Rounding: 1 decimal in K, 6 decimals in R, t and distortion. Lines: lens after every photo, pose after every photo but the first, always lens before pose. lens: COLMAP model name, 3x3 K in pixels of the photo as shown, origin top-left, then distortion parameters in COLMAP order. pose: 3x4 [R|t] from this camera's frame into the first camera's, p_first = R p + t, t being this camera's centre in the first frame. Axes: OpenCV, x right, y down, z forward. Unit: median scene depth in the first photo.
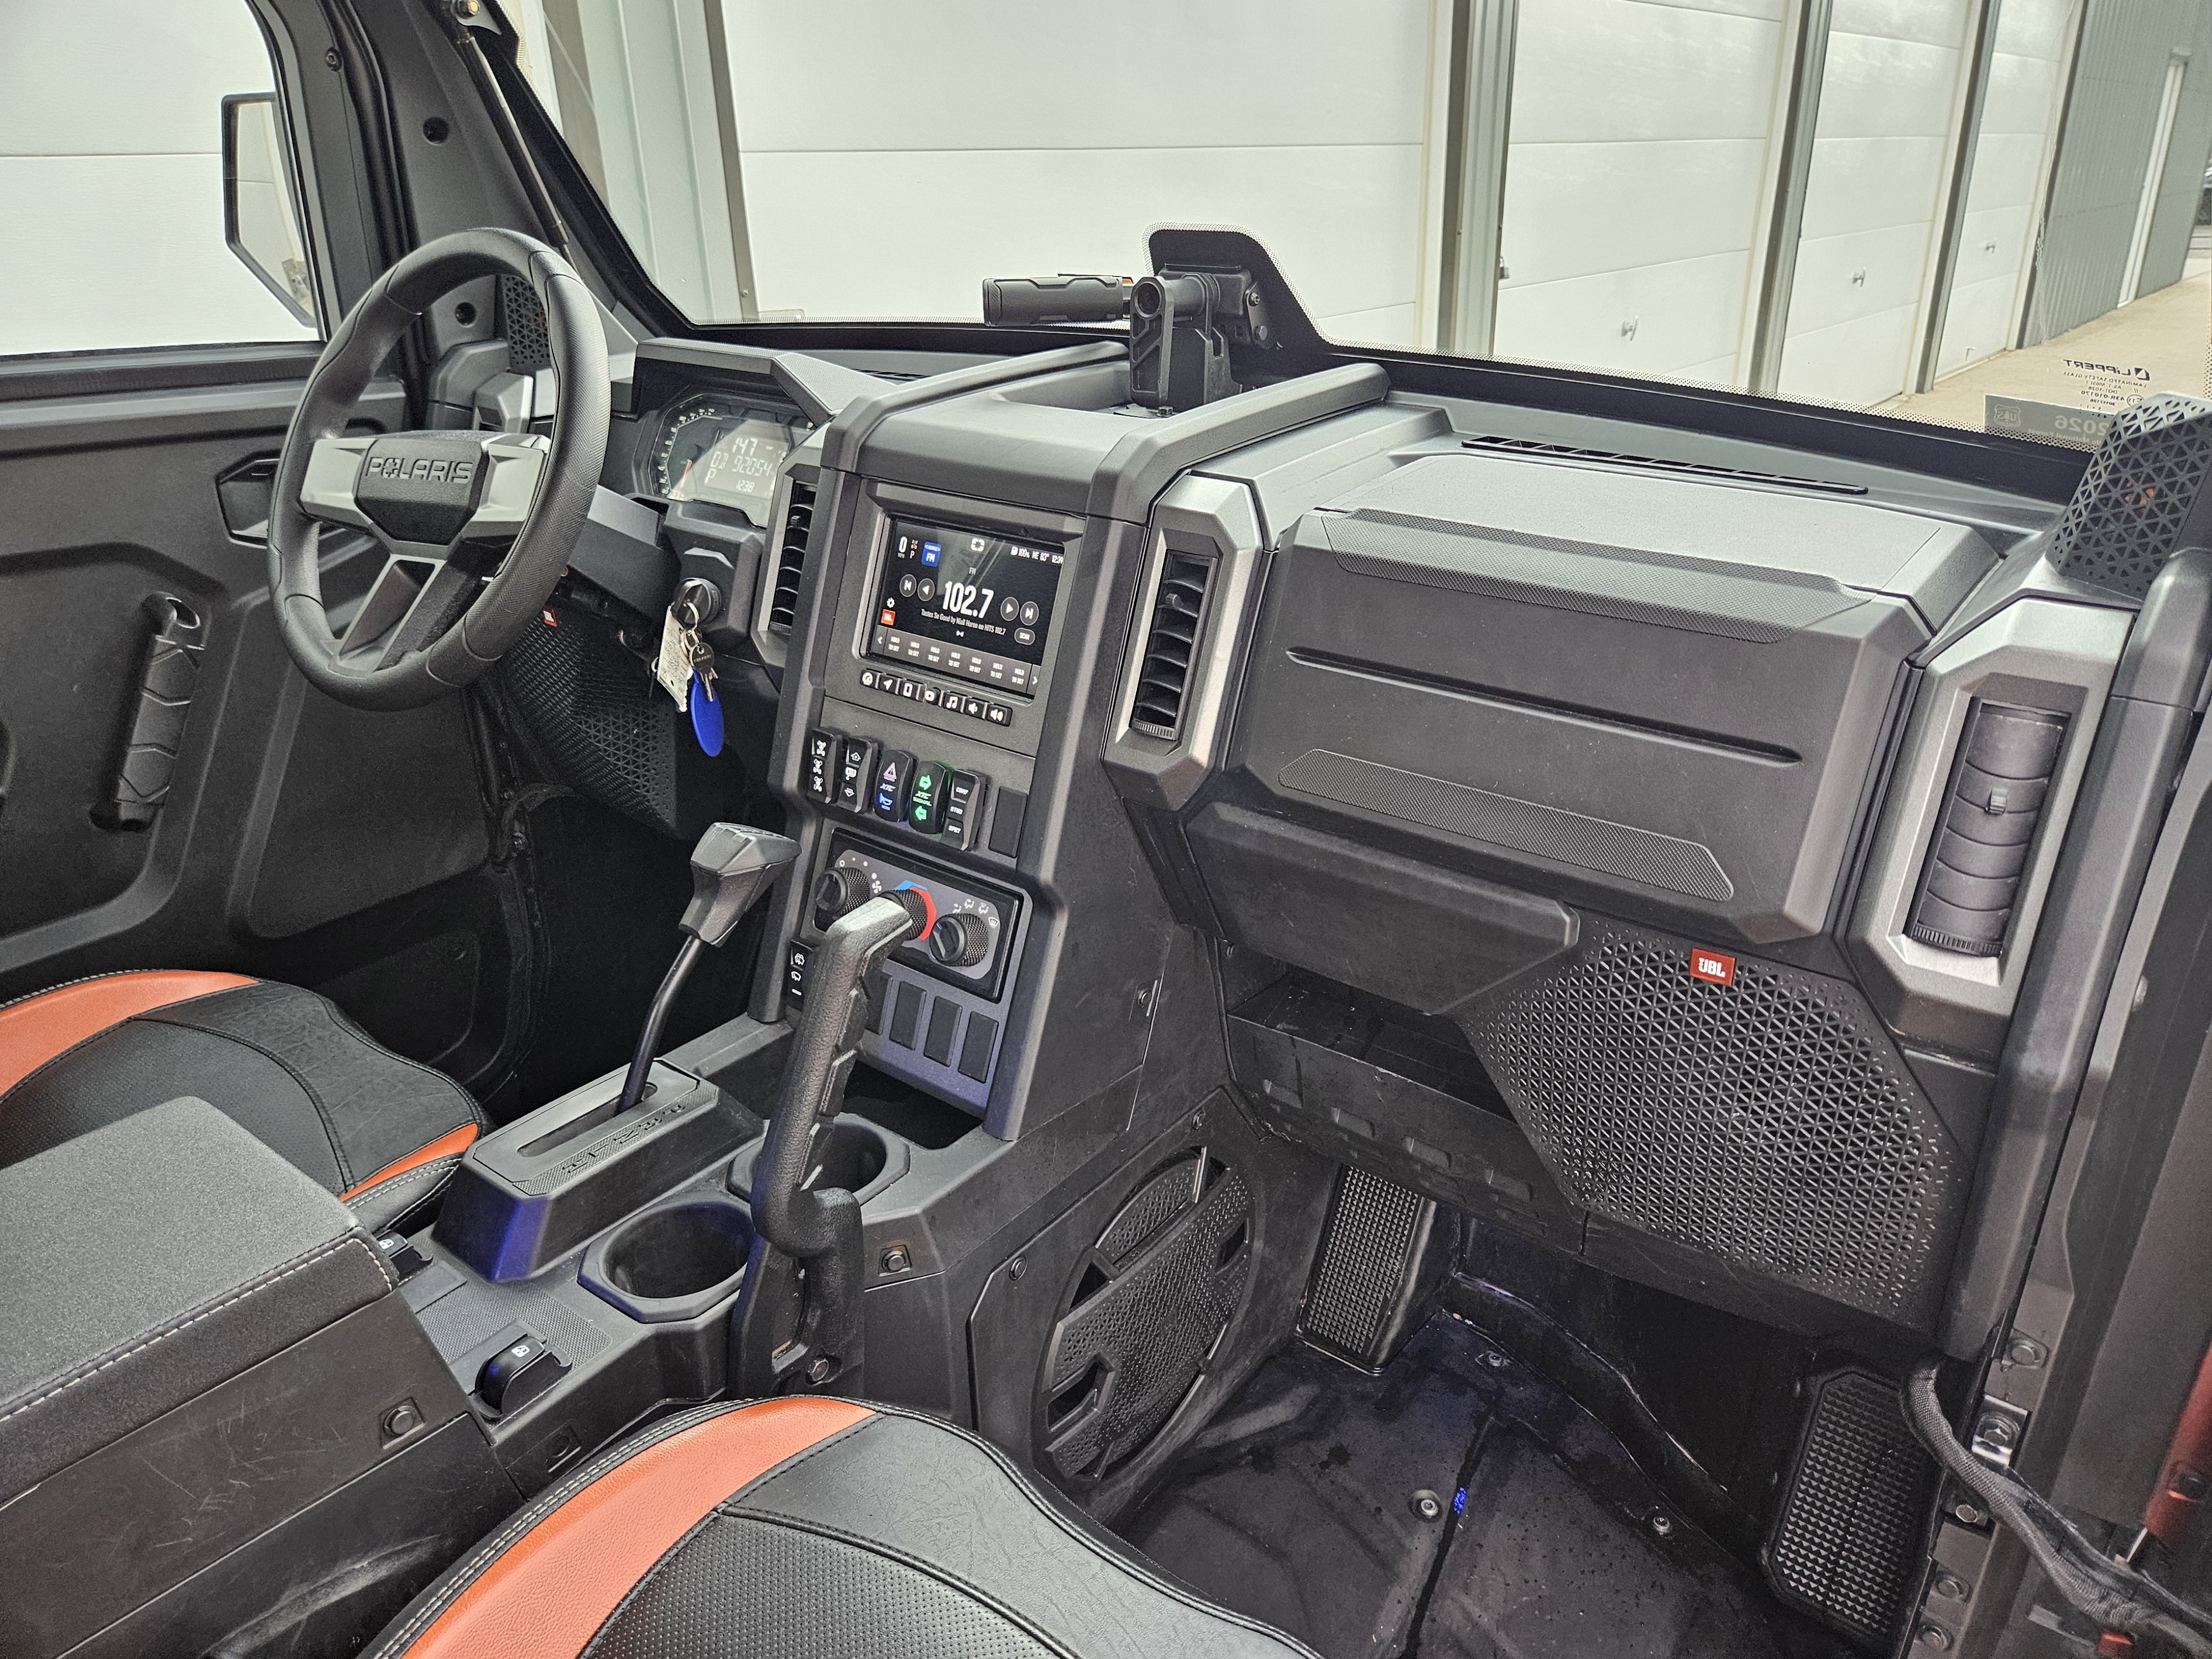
lens RADIAL K [[1468.9, 0, 1079.1], [0, 1468.9, 843.4], [0, 0, 1]] dist [0.083845, -0.069405]
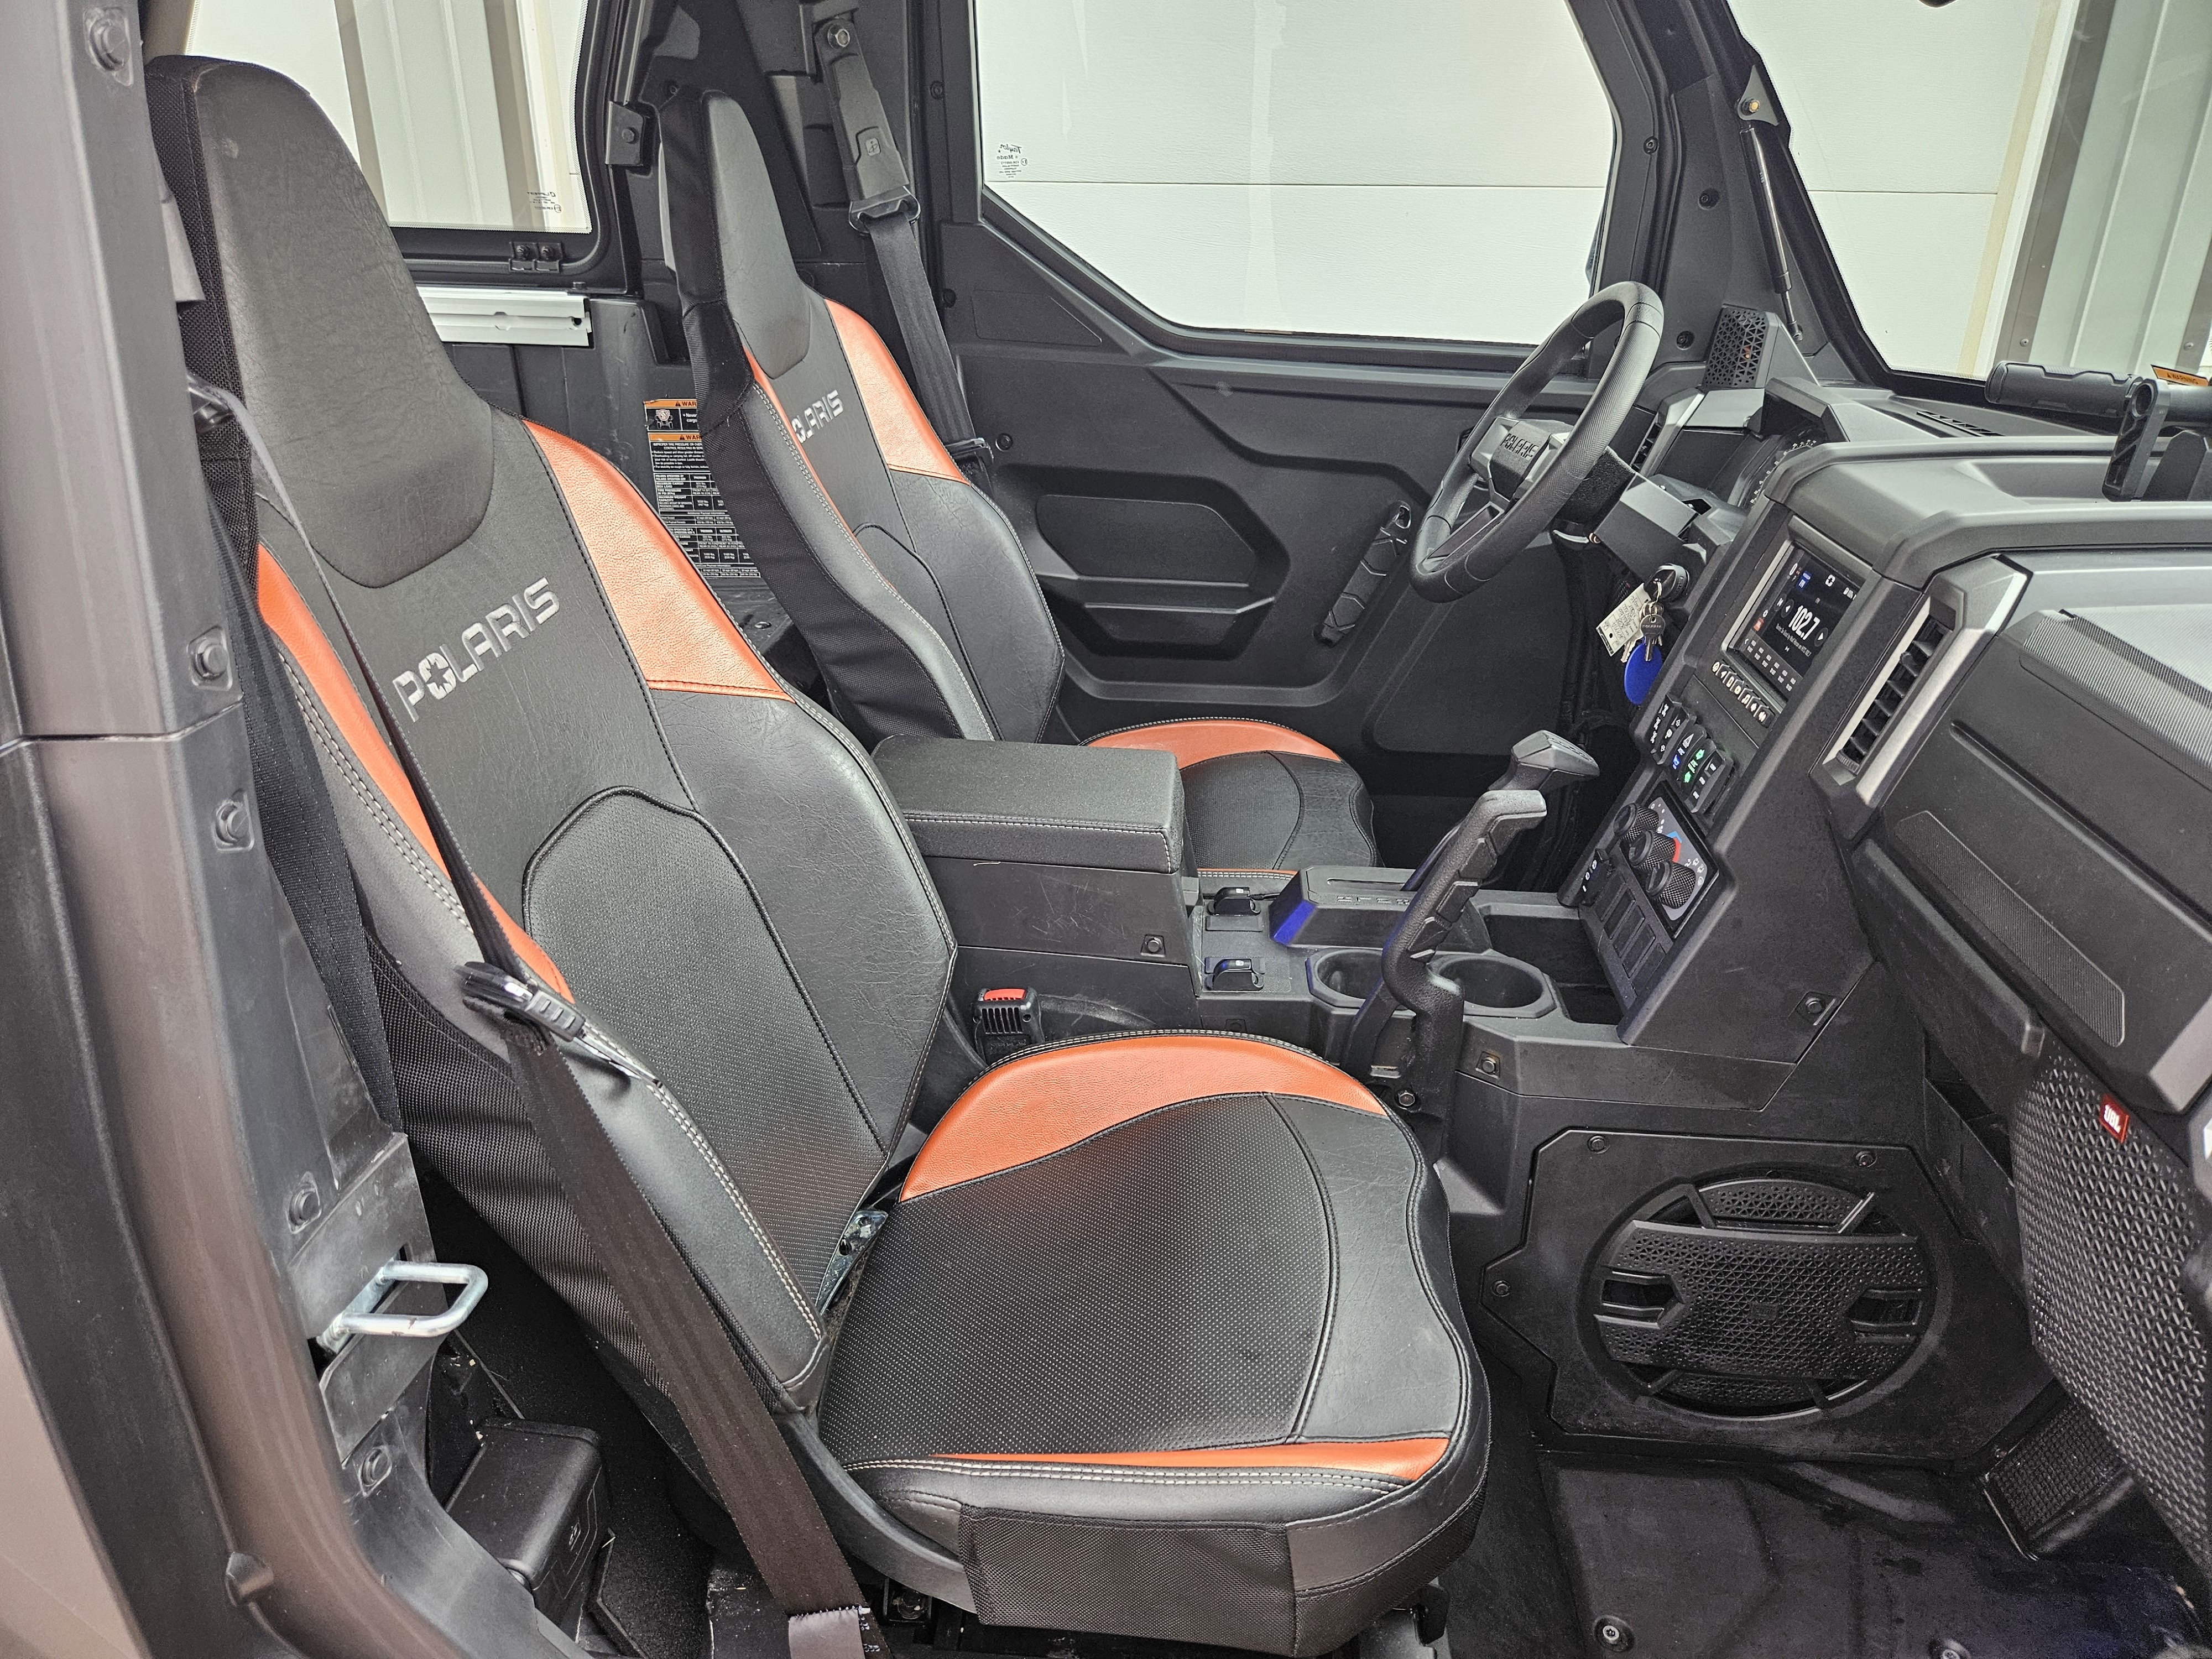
lens RADIAL K [[1475.9, 0, 1106.6], [0, 1475.9, 833.0], [0, 0, 1]] dist [0.061994, -0.065760]
pose [[0.567606, 0.362933, -0.738988, 0.542803], [-0.361140, 0.916386, 0.172671, -0.016798], [0.739866, 0.168869, 0.651216, -0.154861]]
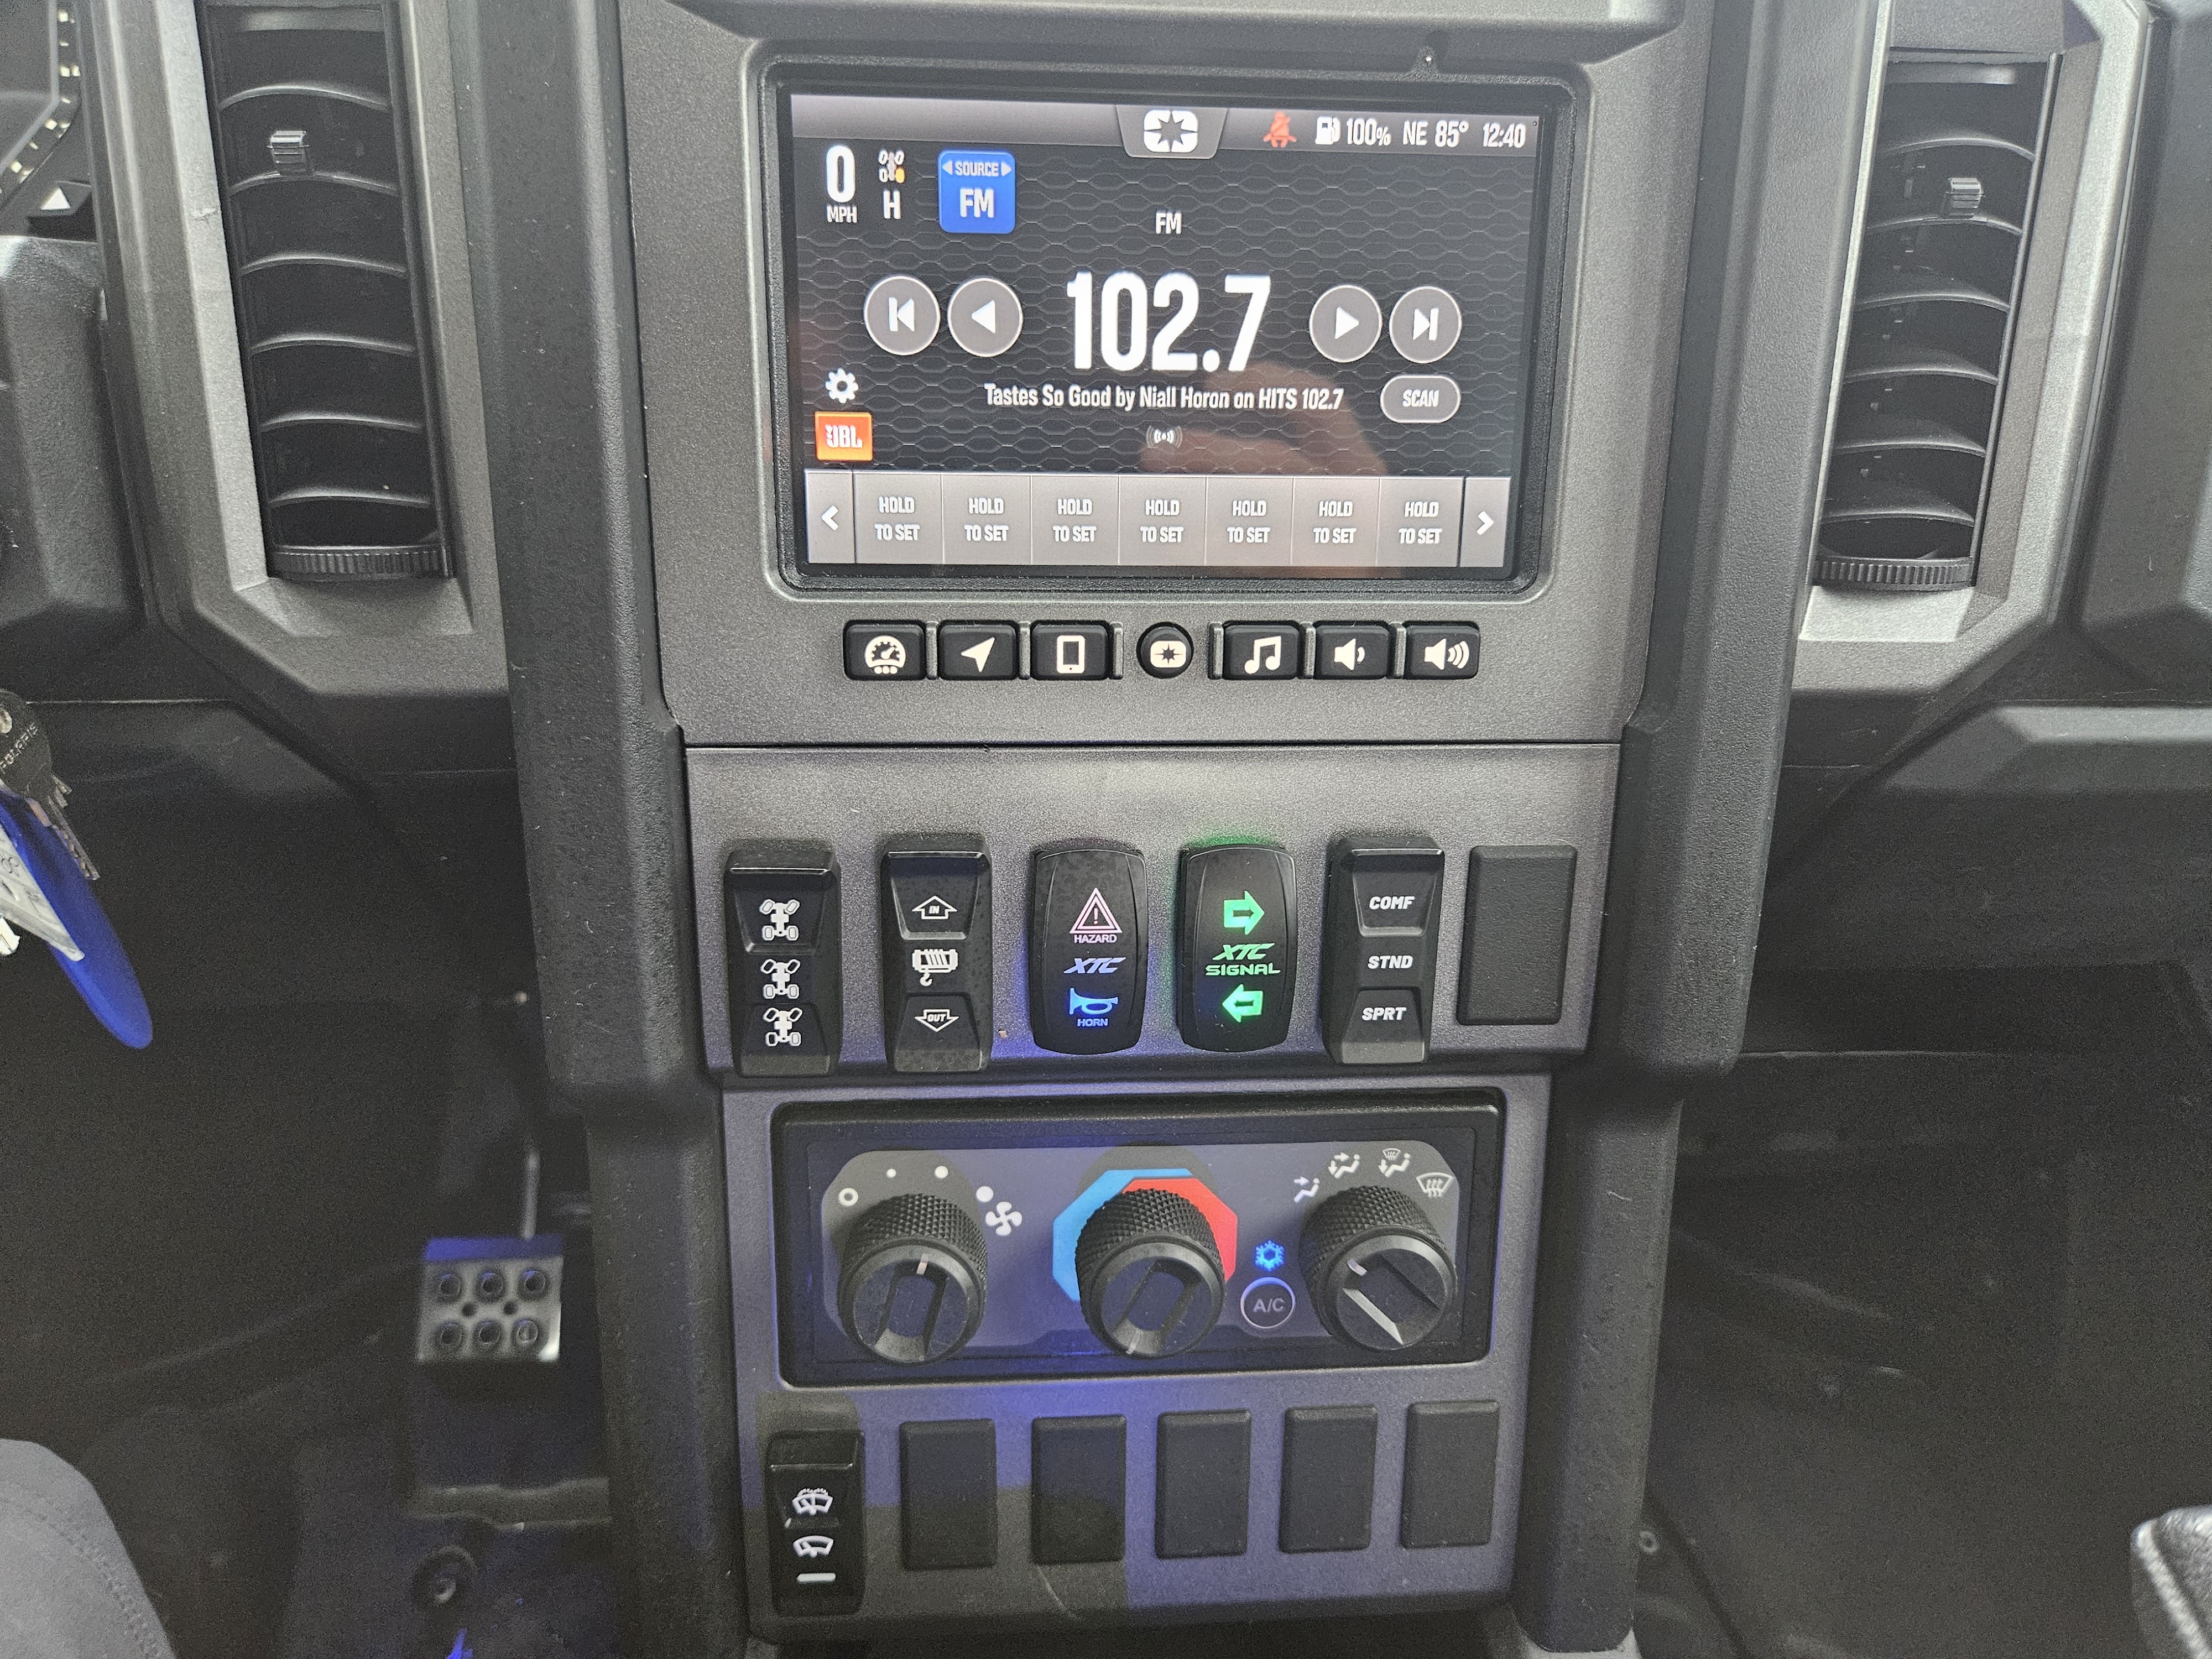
lens RADIAL K [[1475.9, 0, 1106.6], [0, 1475.9, 833.0], [0, 0, 1]] dist [0.061994, -0.065760]
pose [[0.742523, -0.353100, 0.569193, -0.301708], [0.247783, 0.934285, 0.256349, -0.147045], [-0.622305, -0.049308, 0.781220, 0.749029]]
